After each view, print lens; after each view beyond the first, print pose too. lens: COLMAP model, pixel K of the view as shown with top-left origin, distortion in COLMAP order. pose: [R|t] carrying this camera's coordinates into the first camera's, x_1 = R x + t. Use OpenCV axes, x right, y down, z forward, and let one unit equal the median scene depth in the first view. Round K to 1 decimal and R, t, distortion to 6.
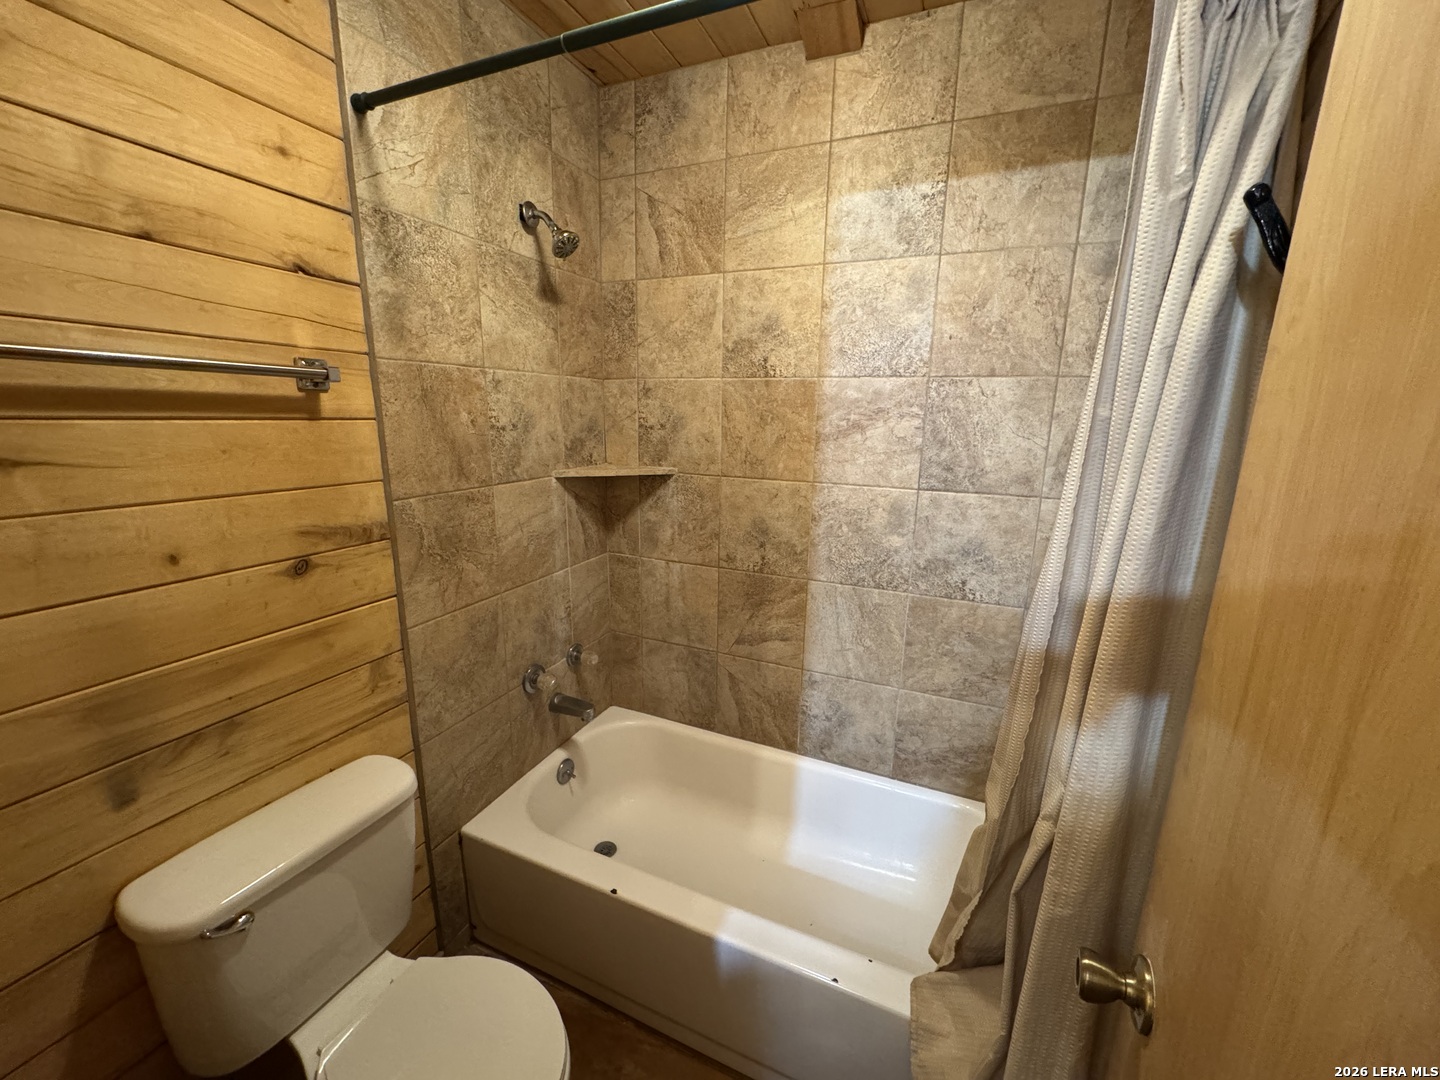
lens RADIAL K [[582.2, 0, 720.0], [0, 582.2, 540.0], [0, 0, 1]] dist [0.017577, -0.000046]
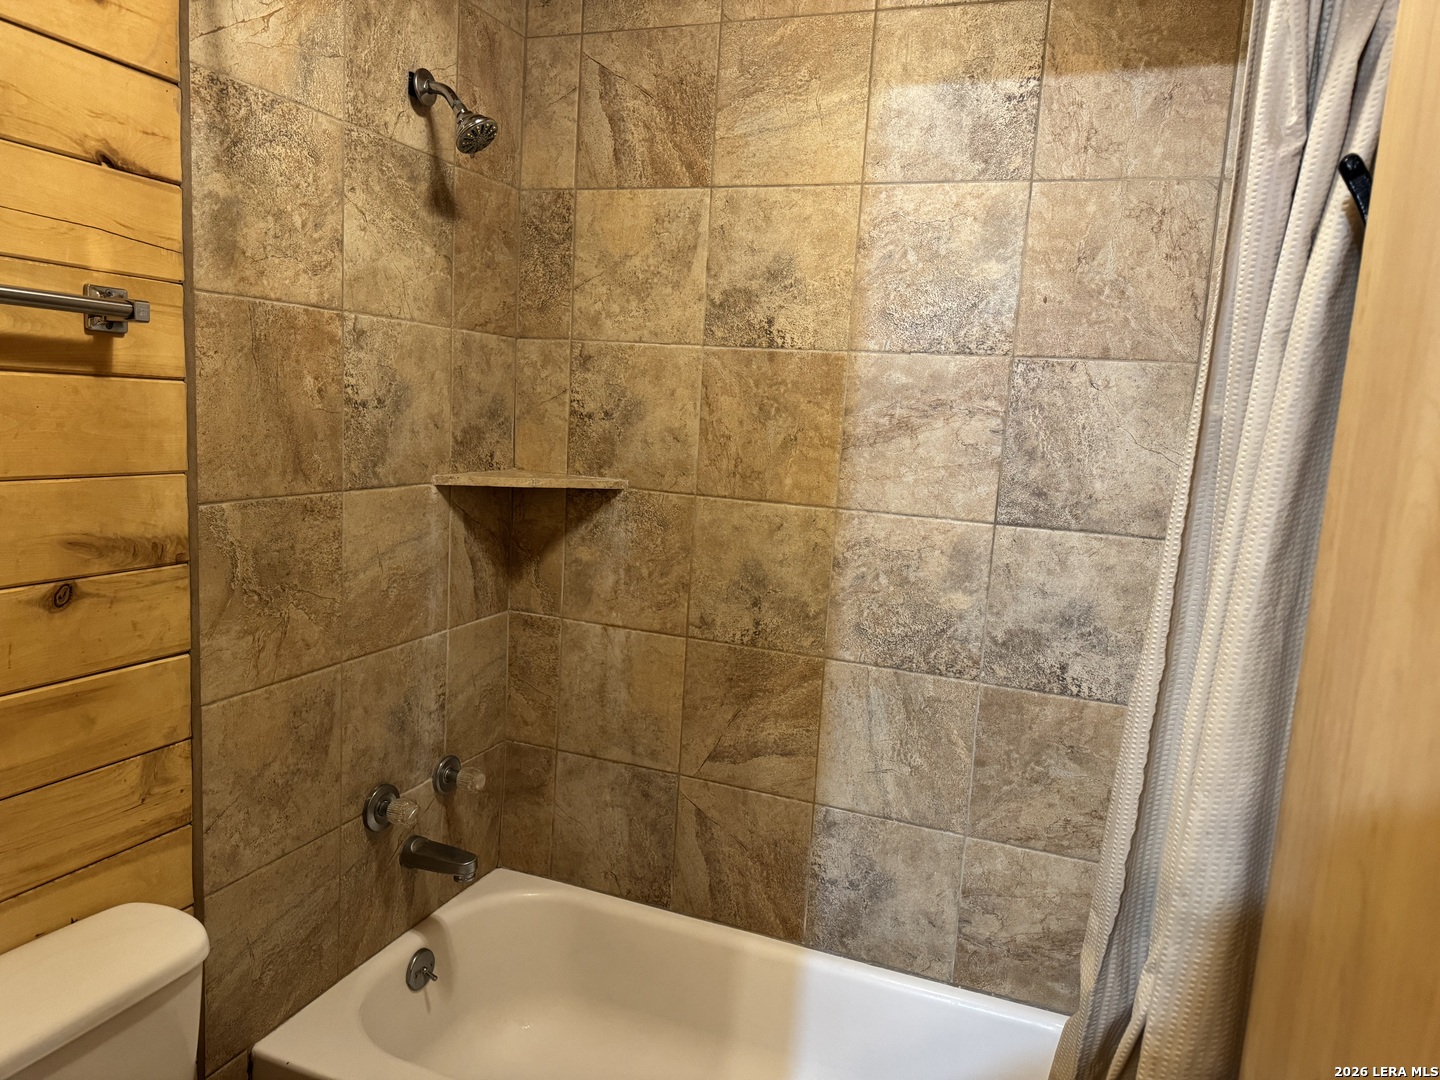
lens RADIAL K [[1012.0, 0, 720.0], [0, 1012.0, 540.0], [0, 0, 1]] dist [0.142609, -0.149433]
pose [[0.998410, 0.037313, 0.042249, -0.020007], [-0.033756, 0.996063, -0.081975, 0.037734], [-0.045142, 0.080419, 0.995738, -0.138297]]
